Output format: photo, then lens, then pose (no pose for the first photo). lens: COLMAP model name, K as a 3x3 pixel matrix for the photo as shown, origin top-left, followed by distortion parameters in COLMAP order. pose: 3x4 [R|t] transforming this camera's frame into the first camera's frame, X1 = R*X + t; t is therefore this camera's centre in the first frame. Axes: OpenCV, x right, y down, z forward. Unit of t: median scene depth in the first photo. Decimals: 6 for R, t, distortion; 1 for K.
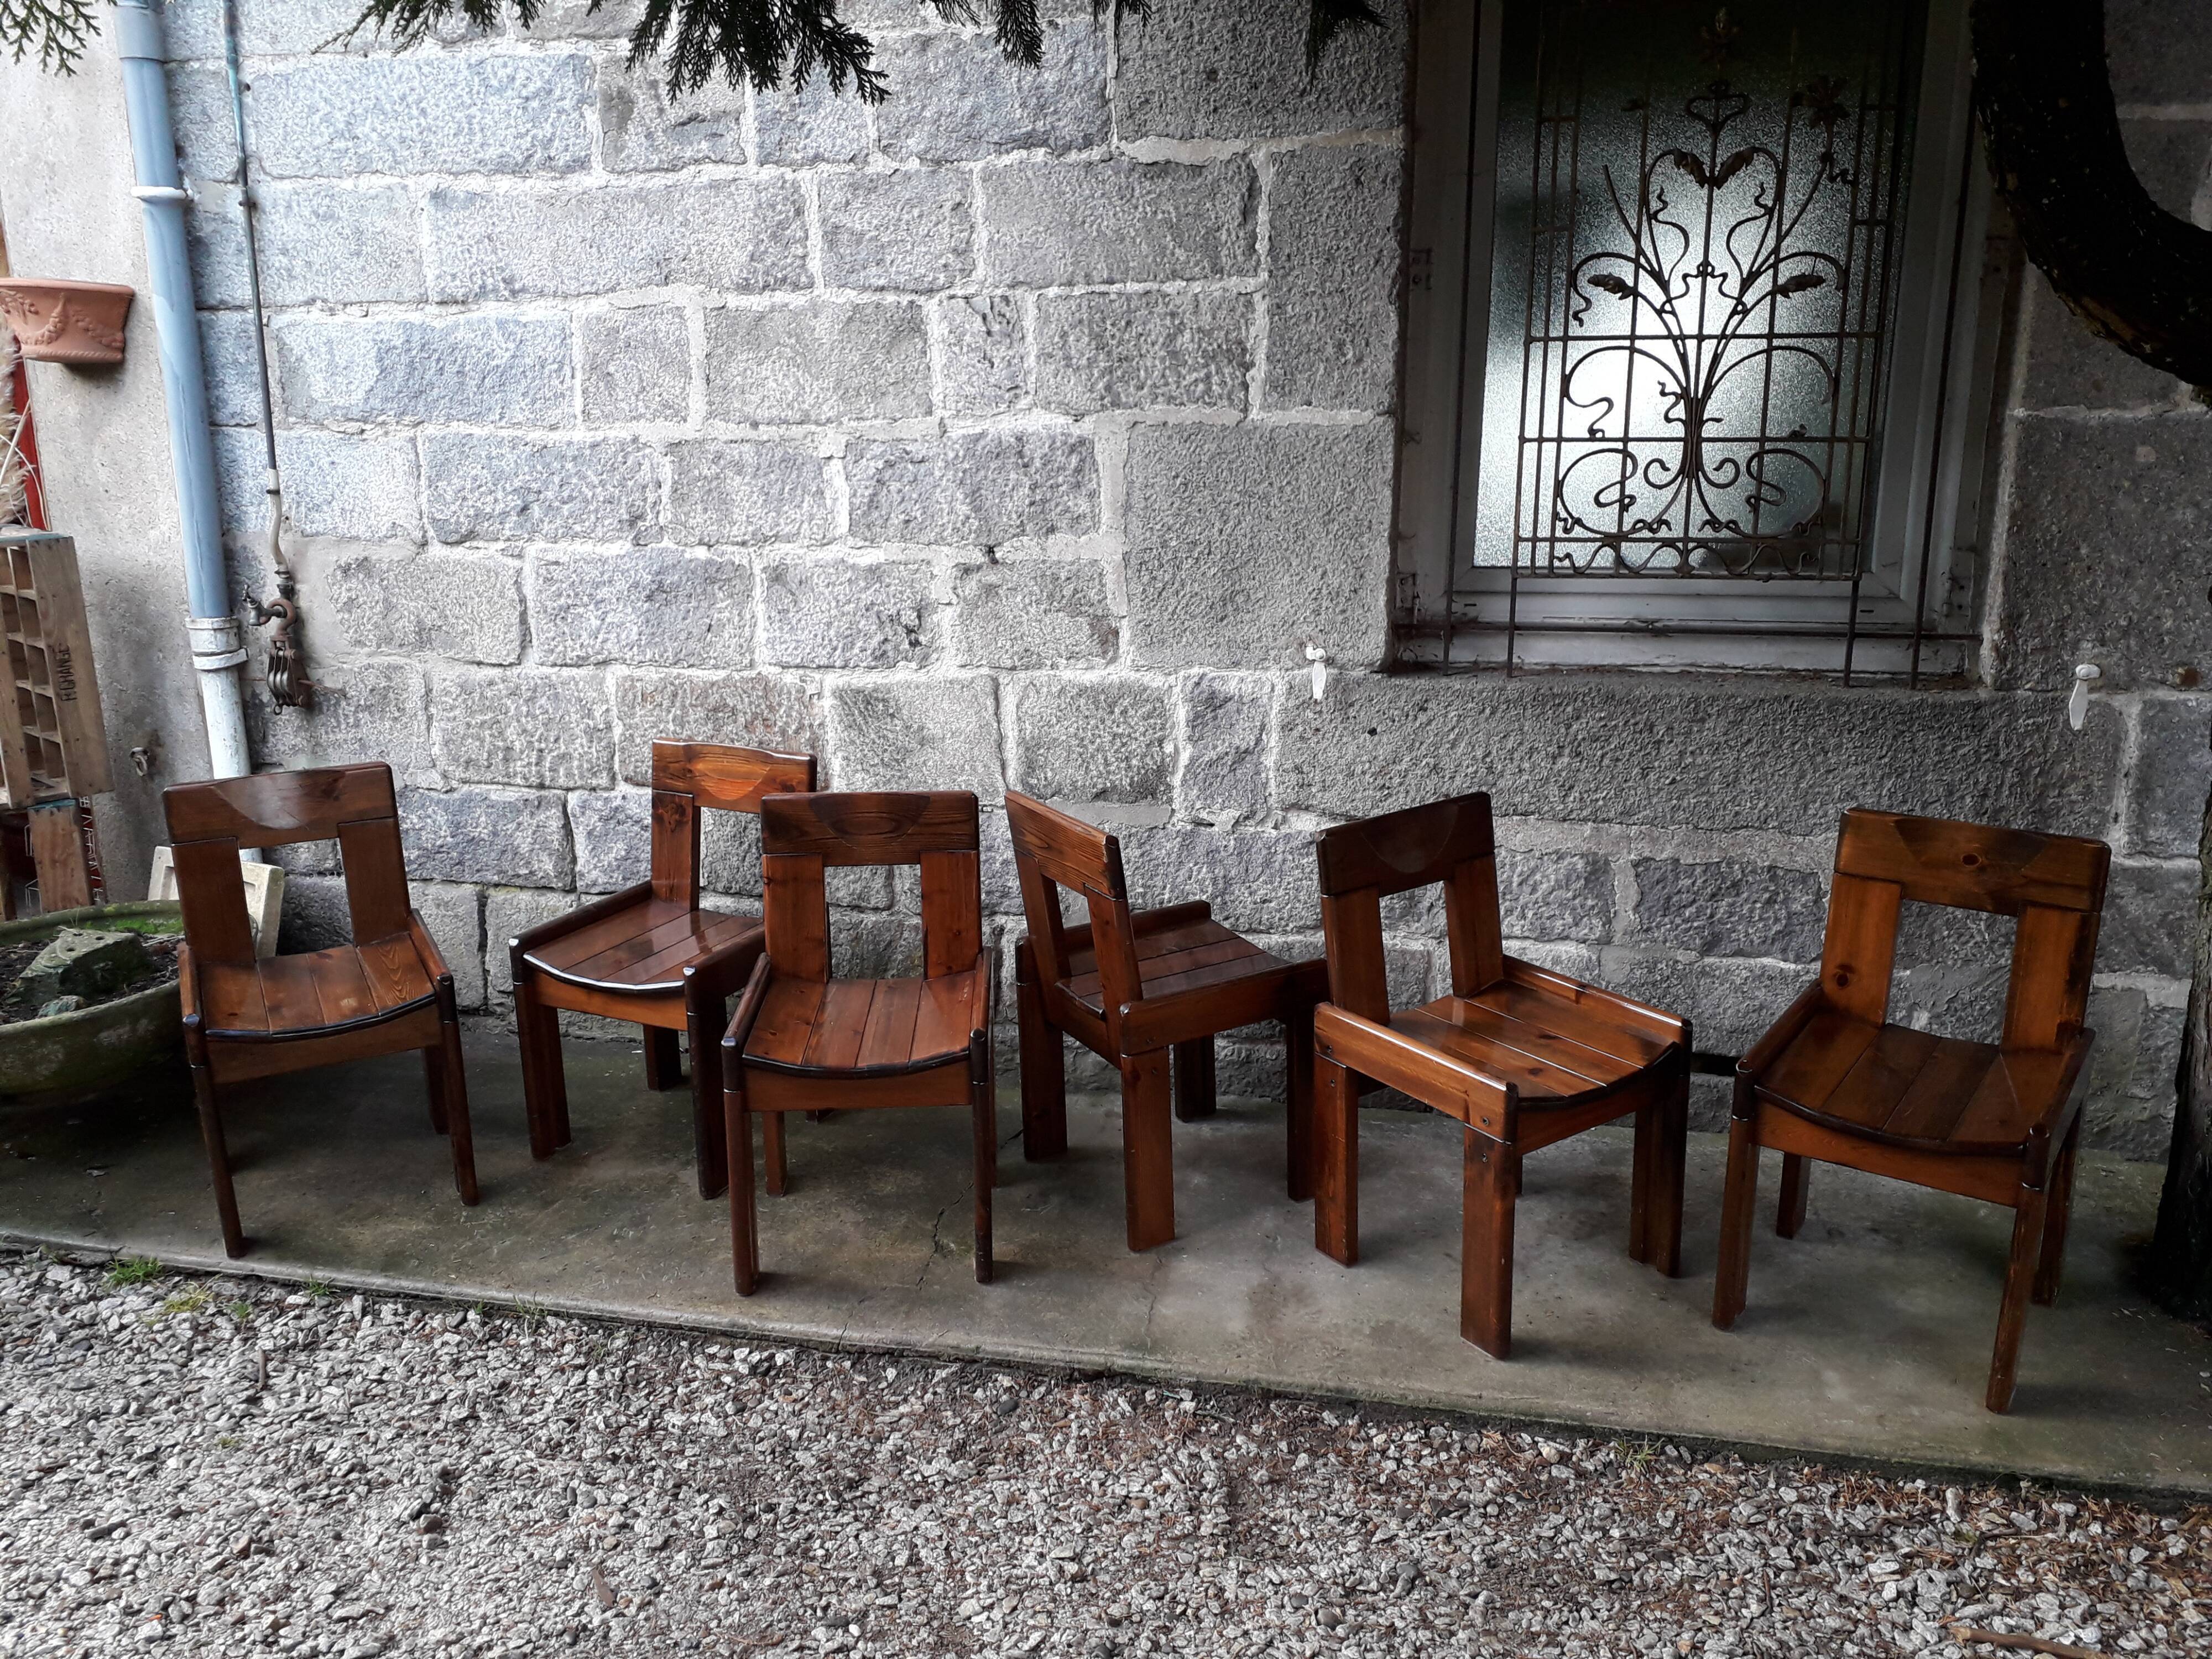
lens RADIAL K [[1772.9, 0, 1116.5], [0, 1772.9, 830.4], [0, 0, 1]] dist [0.039016, -0.055167]
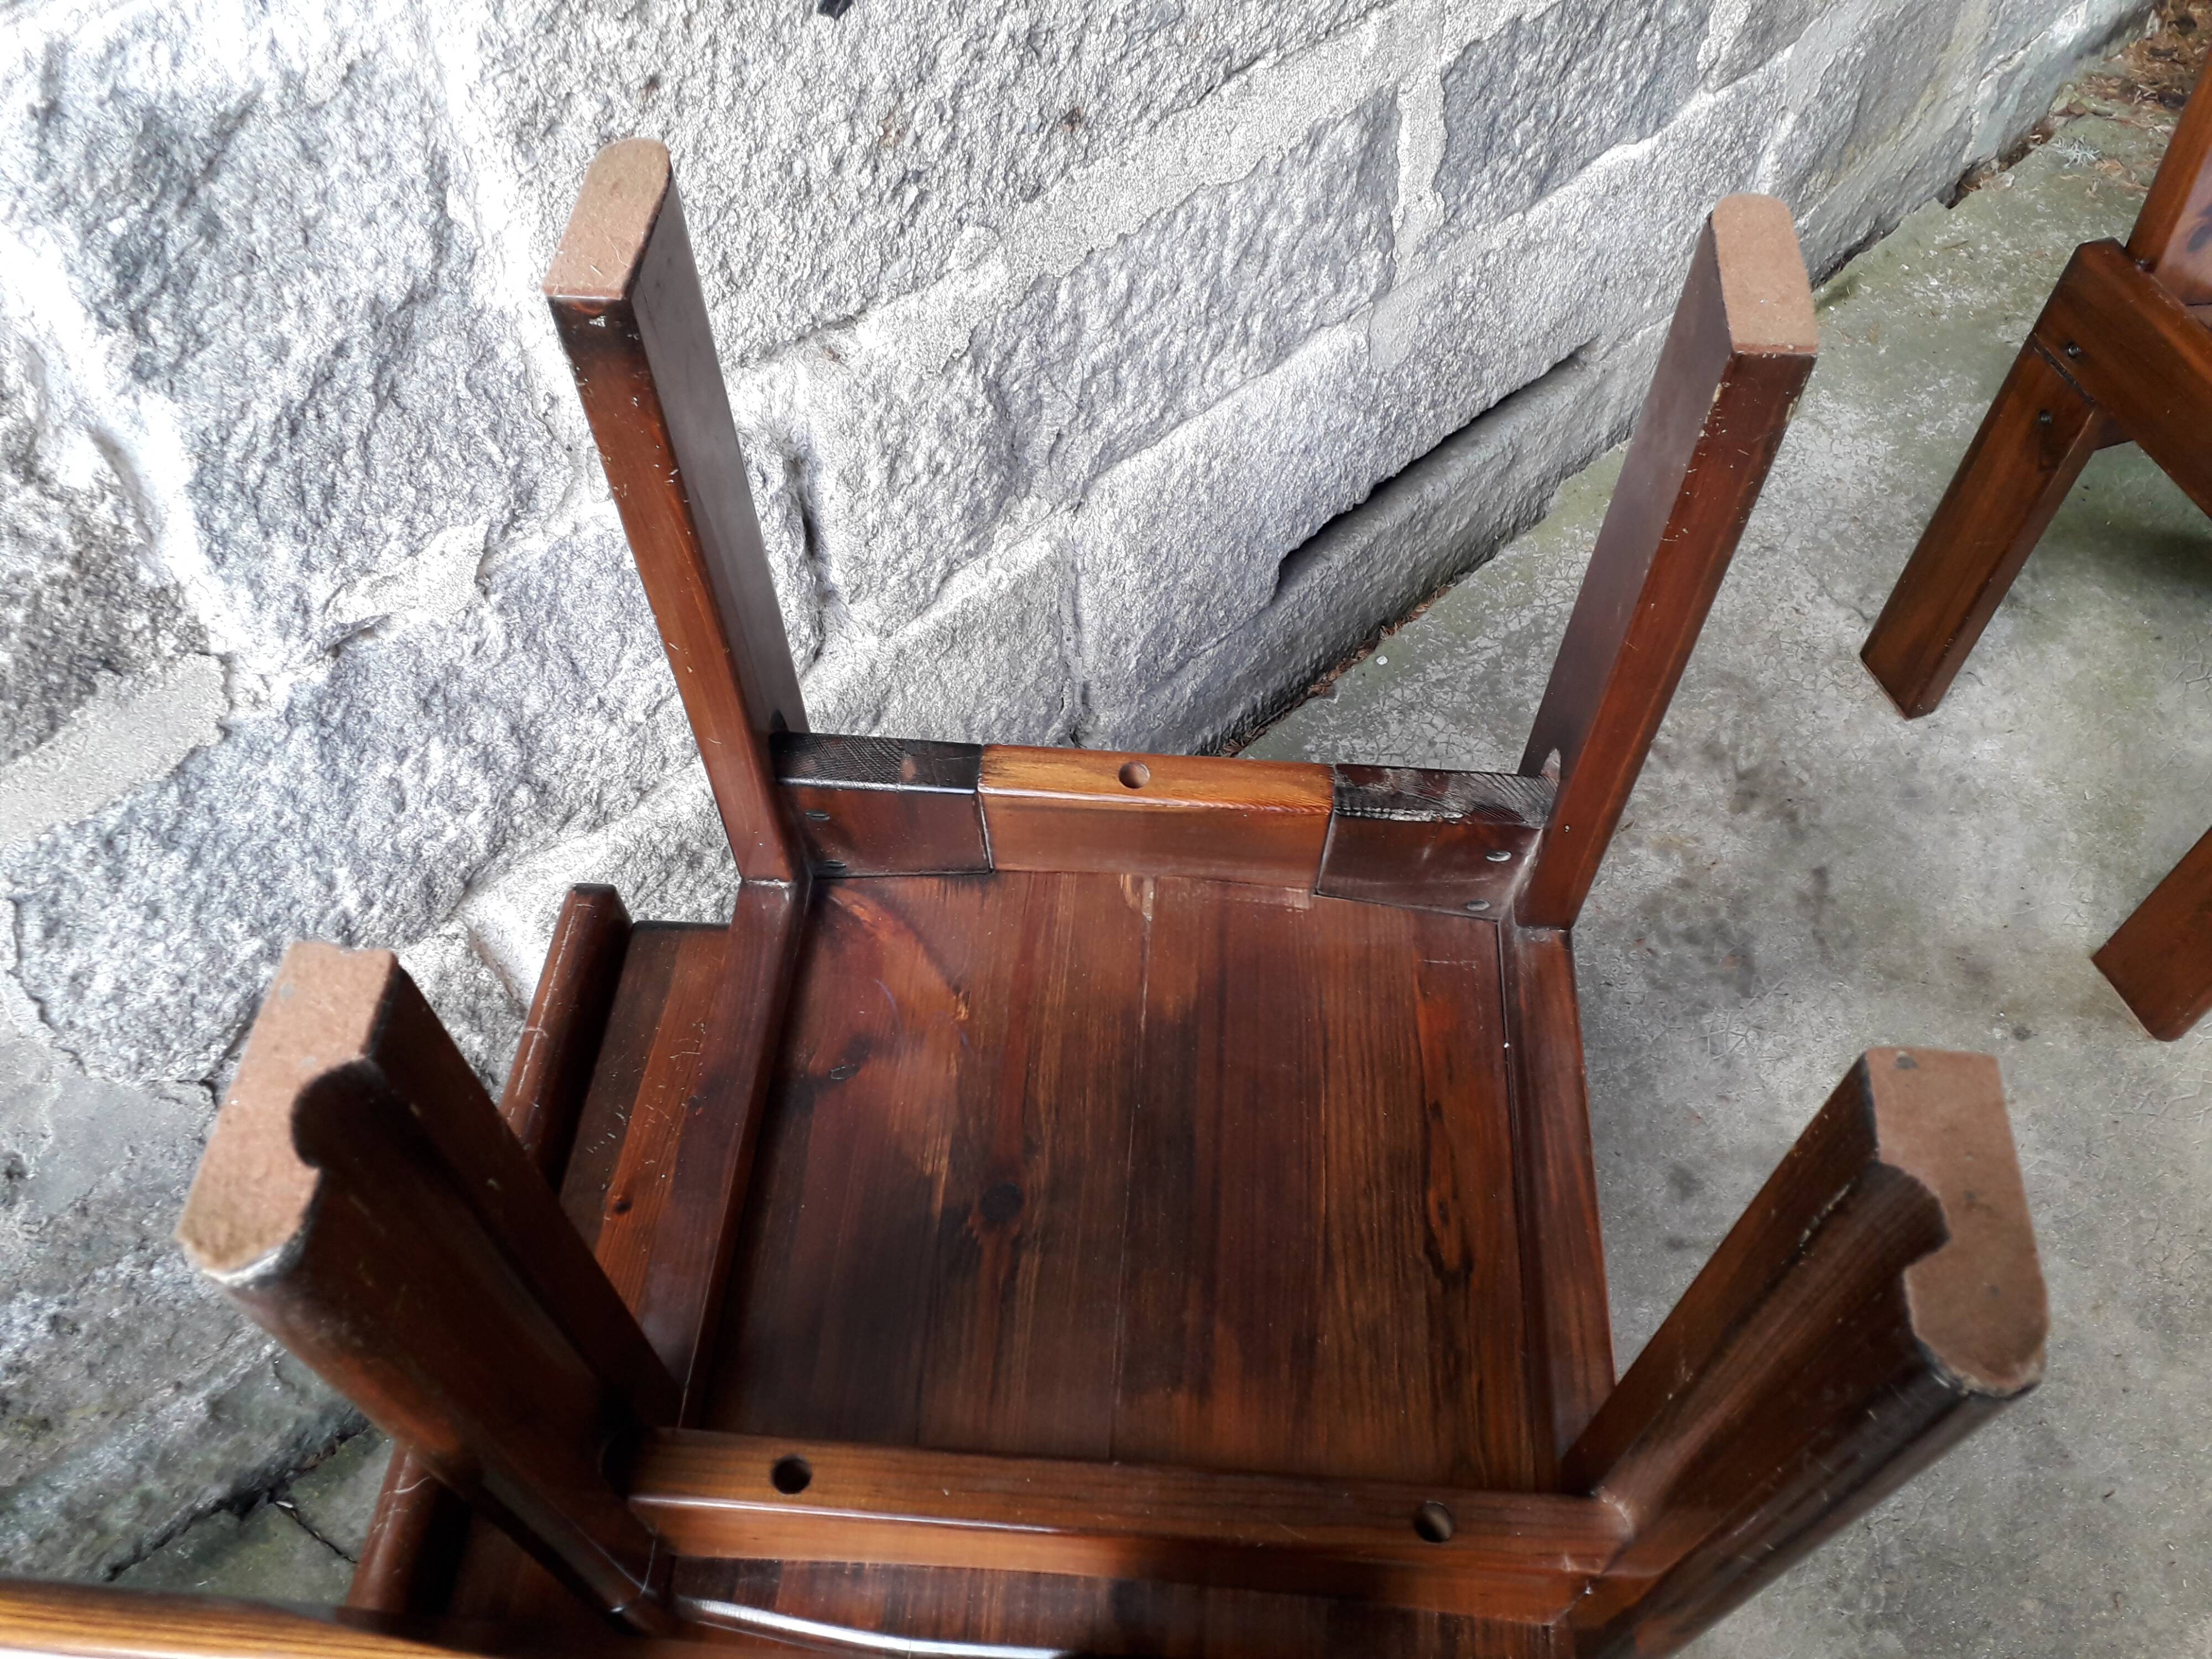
lens RADIAL K [[1772.9, 0, 1125.7], [0, 1772.9, 826.8], [0, 0, 1]] dist [0.039016, -0.055167]
pose [[0.569982, -0.658280, 0.491719, -0.033056], [0.221522, 0.699402, 0.679532, -0.140022], [-0.791232, -0.278394, 0.544470, 0.821993]]
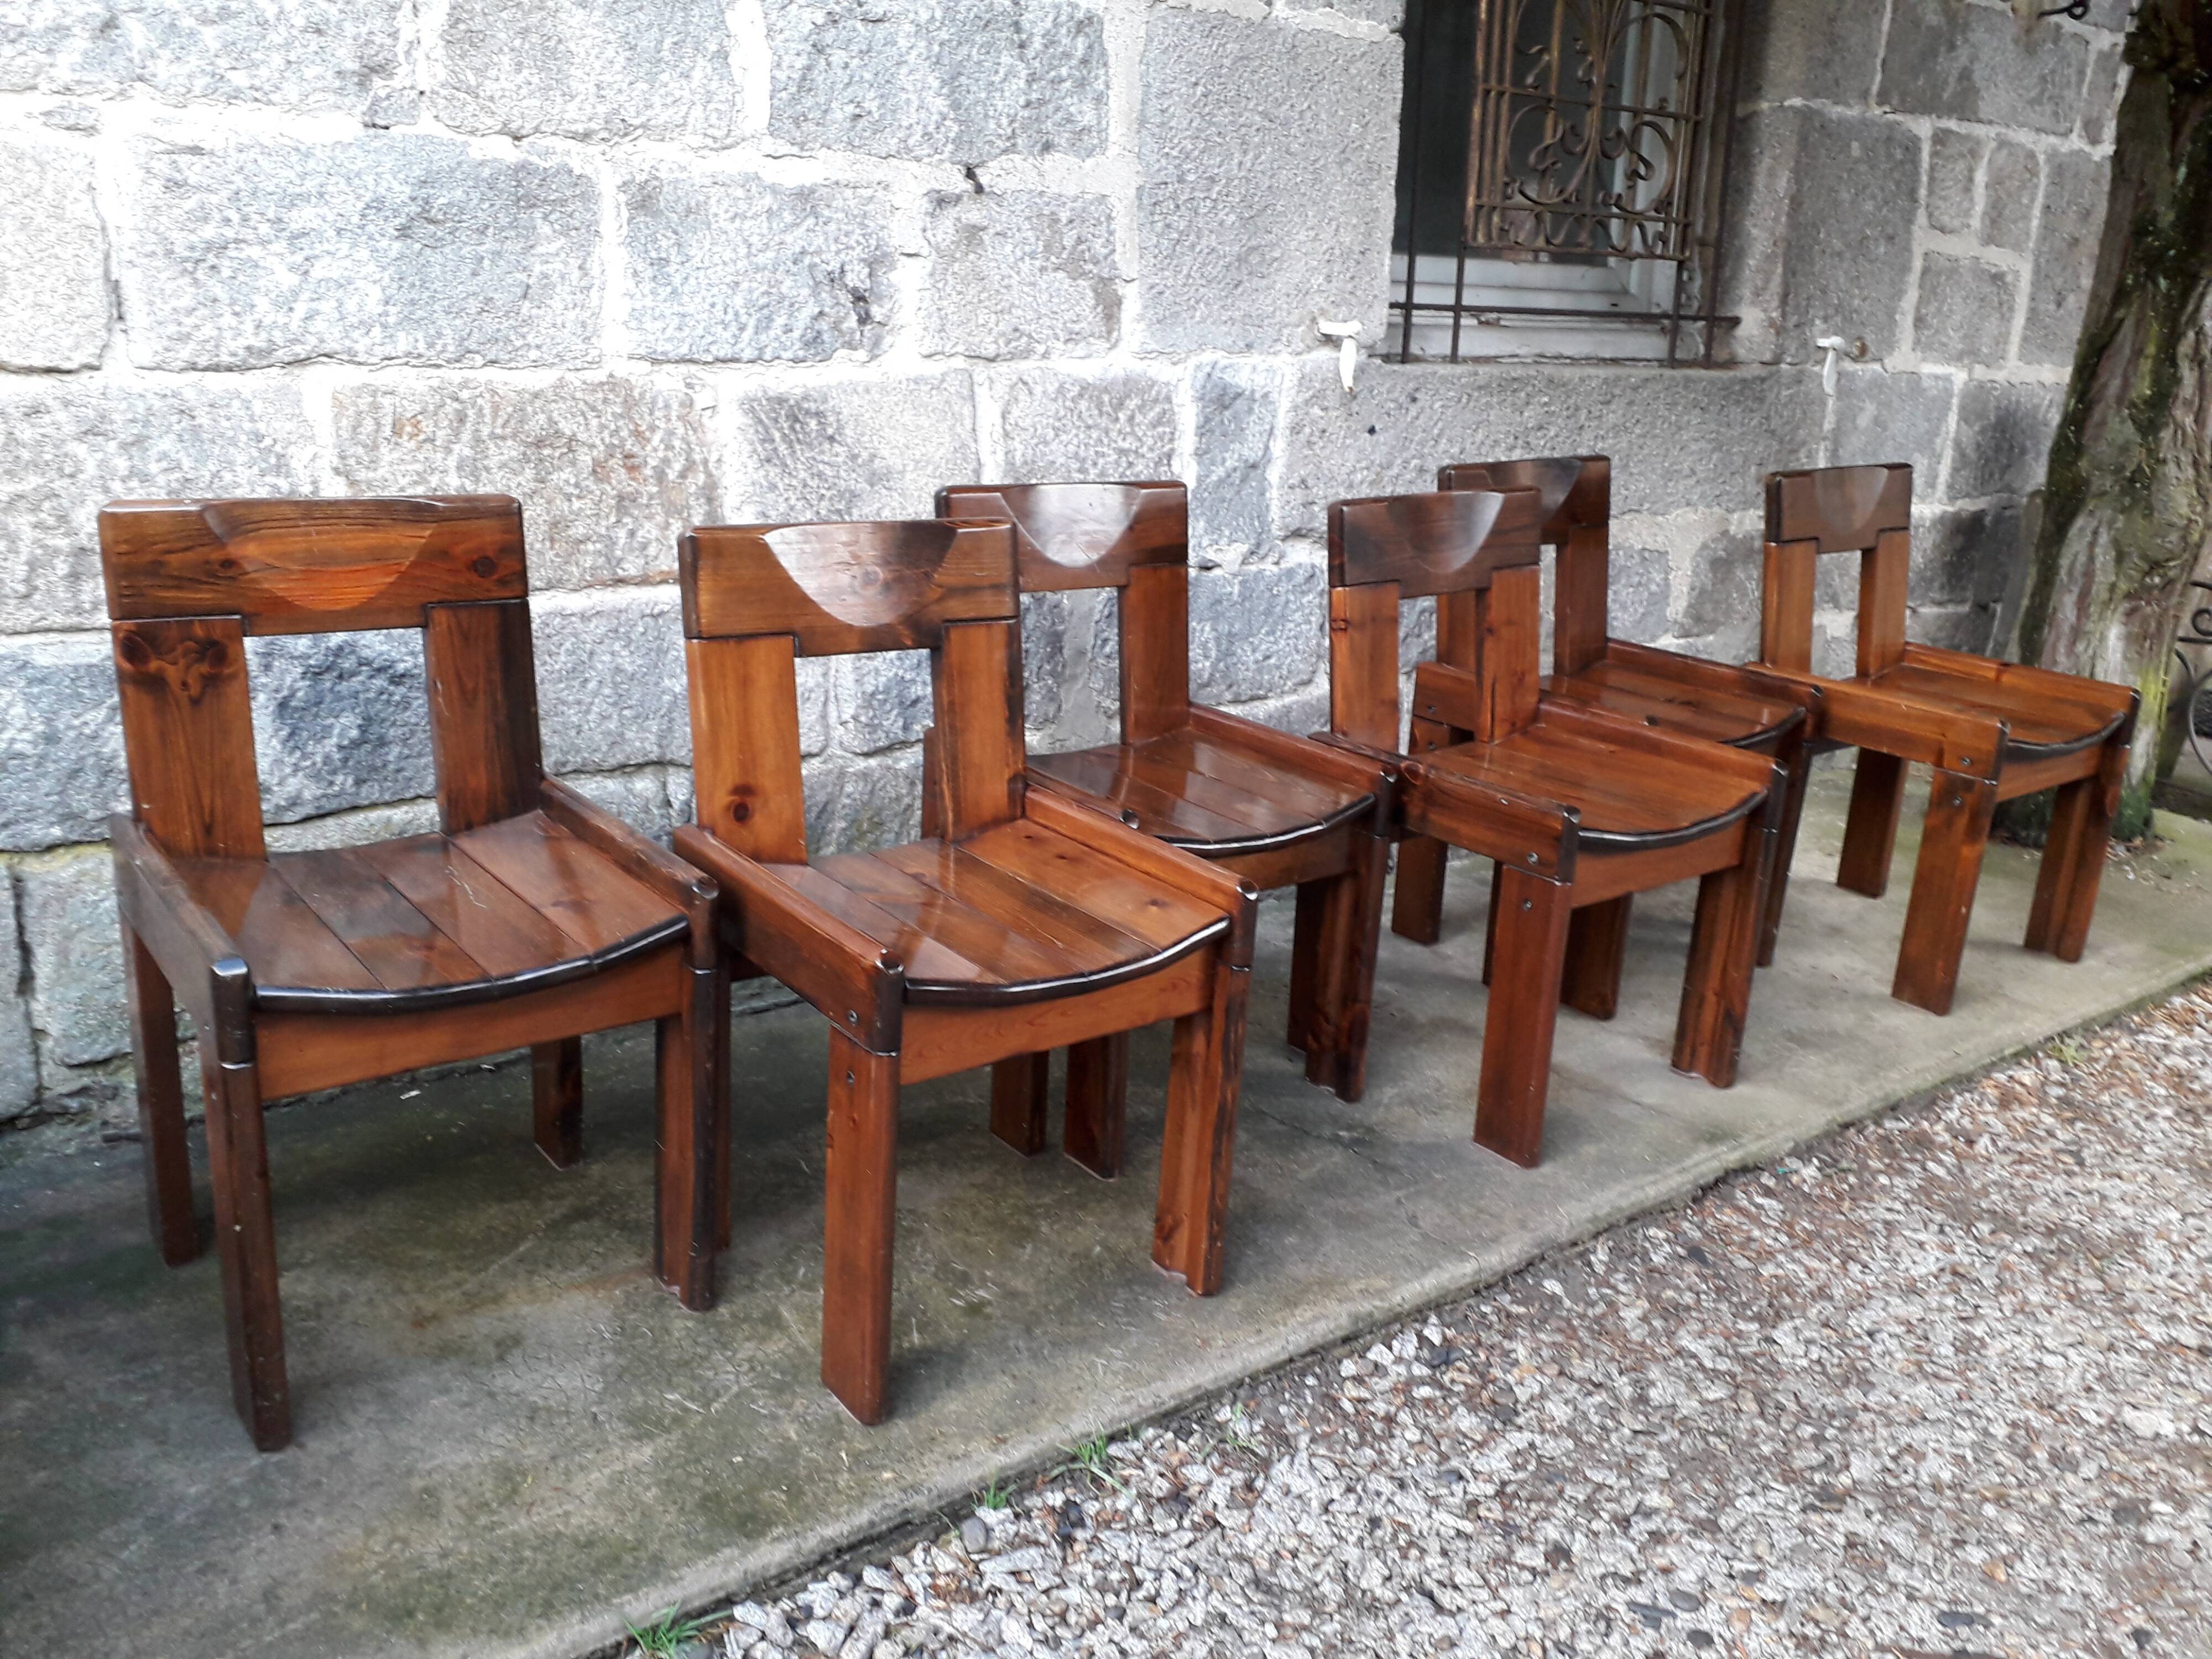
lens RADIAL K [[1772.9, 0, 1126.9], [0, 1772.9, 835.2], [0, 0, 1]] dist [0.039016, -0.055167]
pose [[0.652846, -0.185060, 0.734537, -0.604422], [0.155874, 0.981766, 0.108808, 0.024005], [-0.741279, 0.043460, 0.669788, 0.545415]]
